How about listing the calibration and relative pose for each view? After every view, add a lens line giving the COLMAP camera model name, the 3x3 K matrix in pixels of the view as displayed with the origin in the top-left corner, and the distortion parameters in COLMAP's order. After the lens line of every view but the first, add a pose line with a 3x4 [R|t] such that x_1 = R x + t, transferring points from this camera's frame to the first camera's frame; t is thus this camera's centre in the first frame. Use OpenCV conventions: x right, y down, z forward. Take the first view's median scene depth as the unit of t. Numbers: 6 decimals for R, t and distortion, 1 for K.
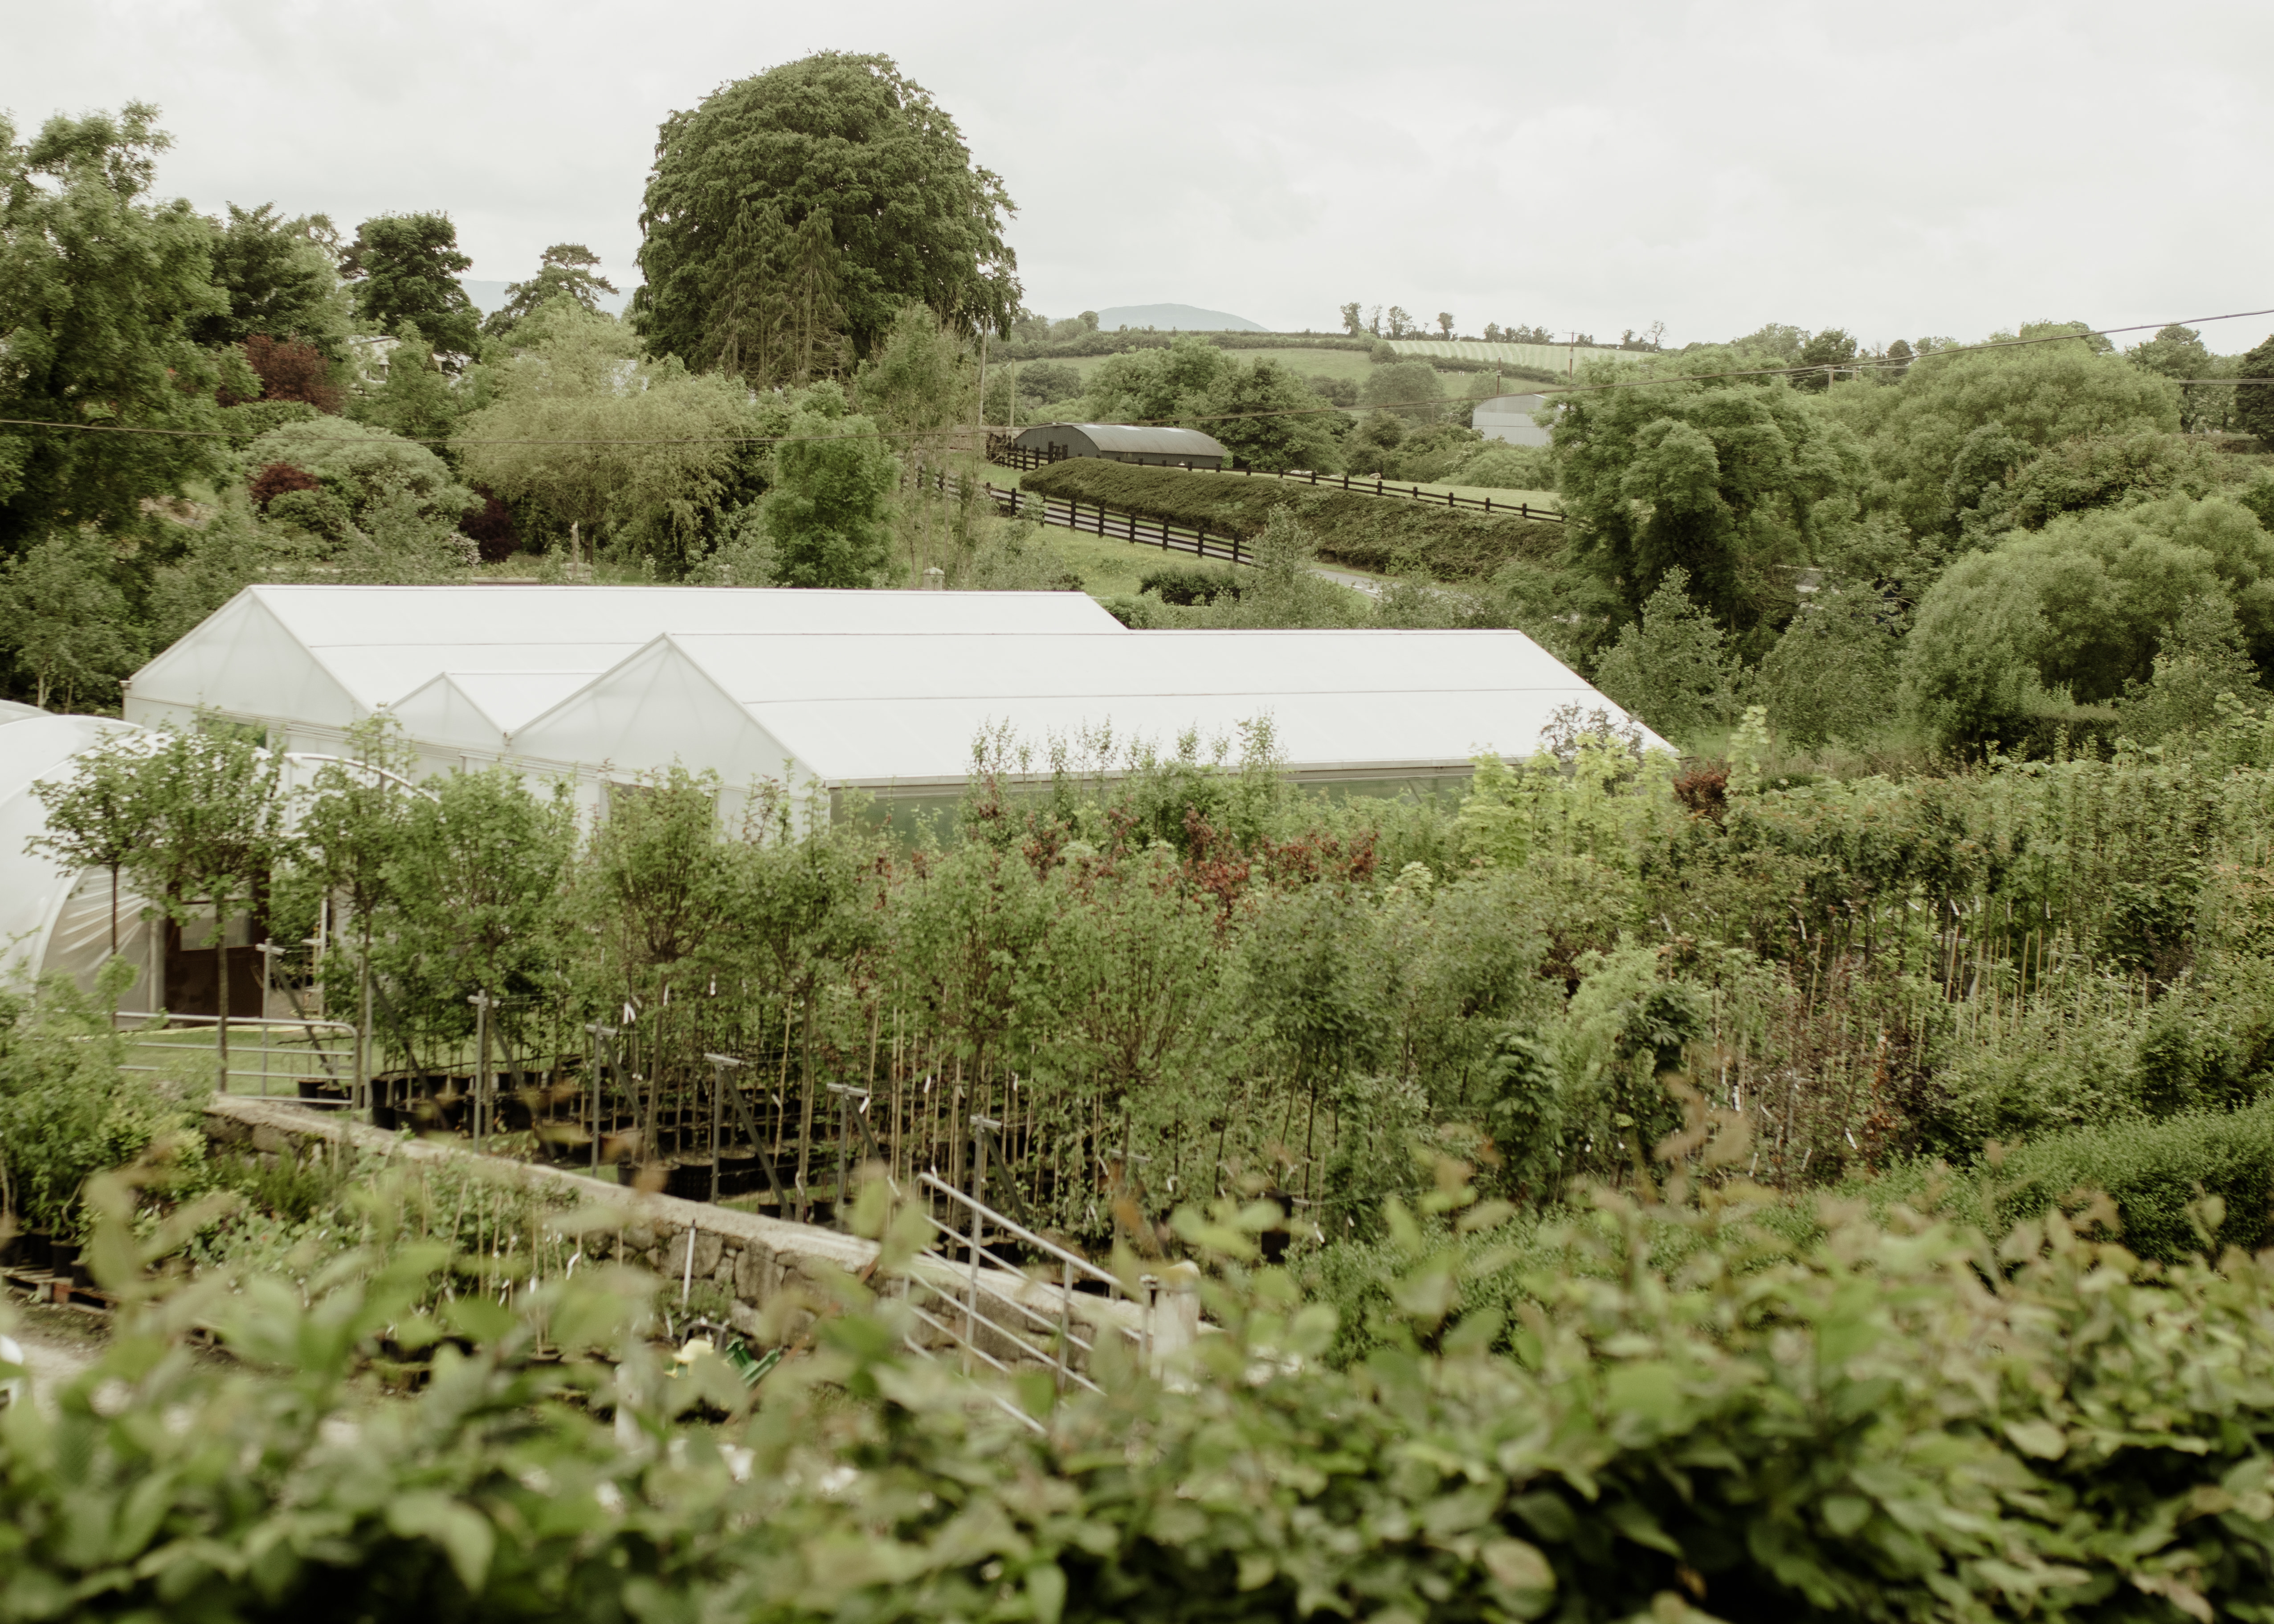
lens RADIAL K [[3982.5, 0, 1138.0], [0, 3982.5, 796.1], [0, 0, 1]] dist [-0.072249, 0.000000]
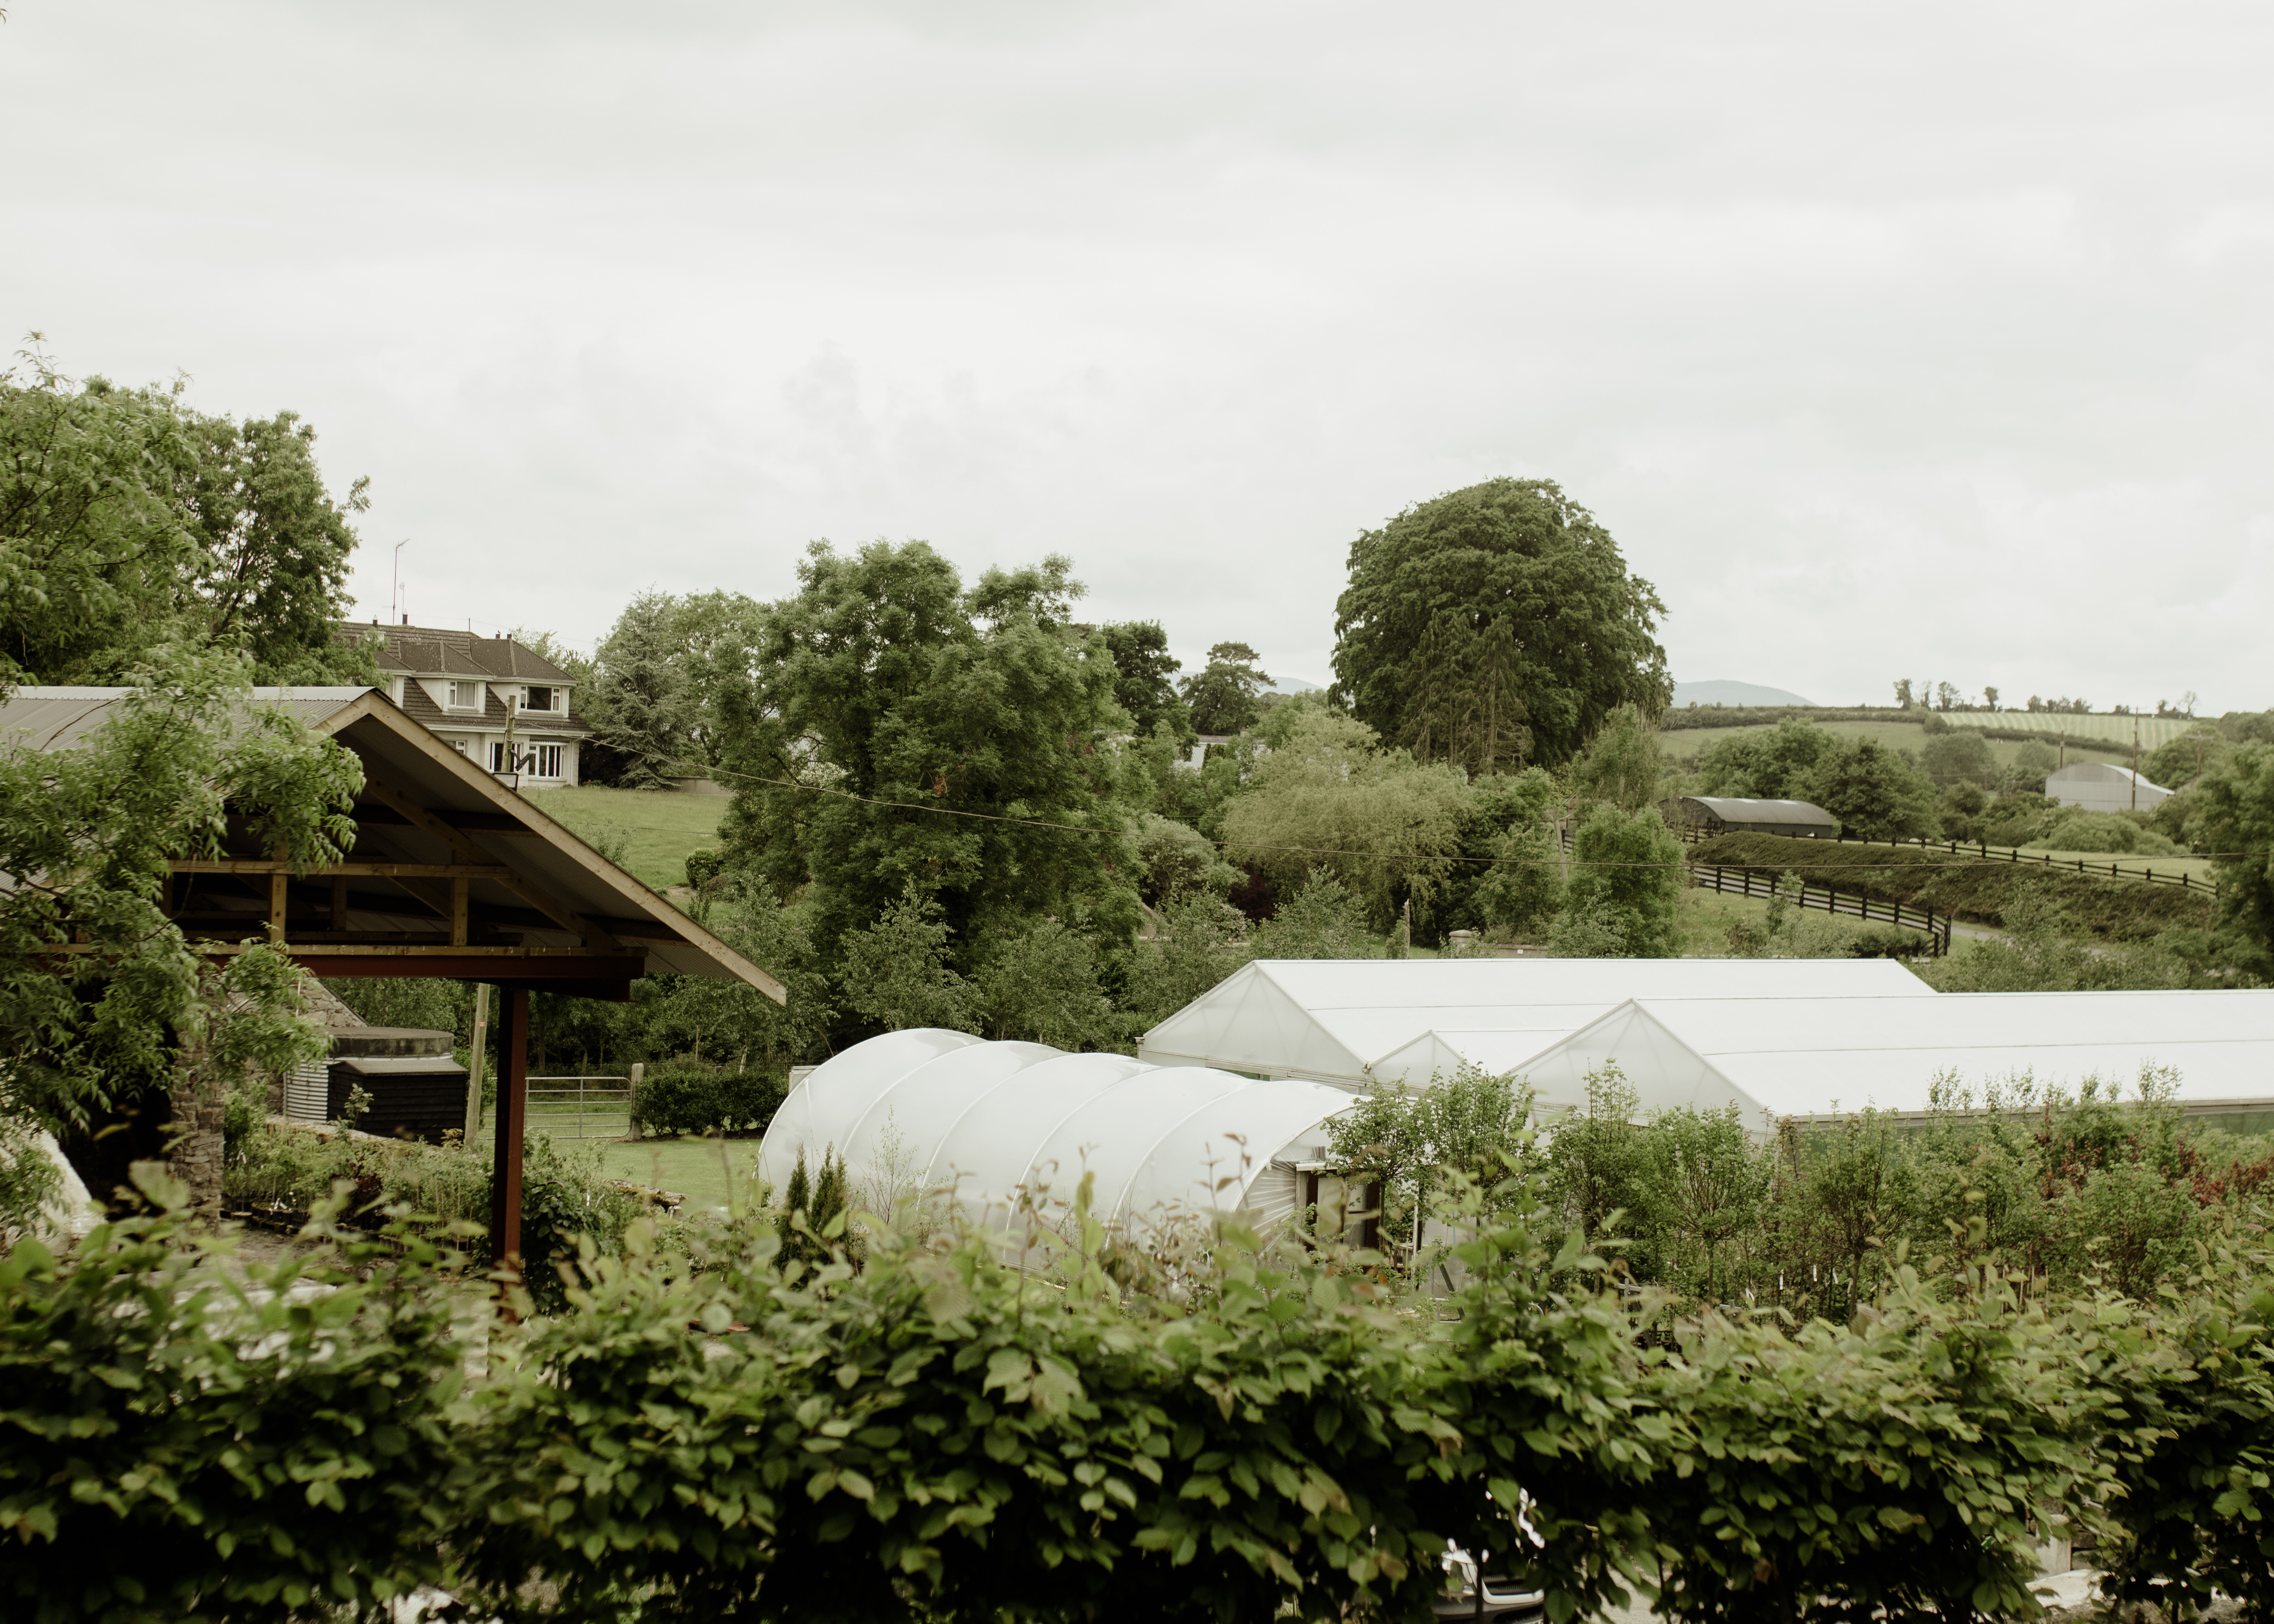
lens RADIAL K [[3982.3, 0, 1024.6], [0, 3982.3, 744.7], [0, 0, 1]] dist [-0.072249, 0.000000]
pose [[0.994118, -0.012612, -0.107563, -0.104492], [0.002007, 0.995171, -0.098137, 0.001084], [0.108282, 0.097344, 0.989343, -0.158211]]
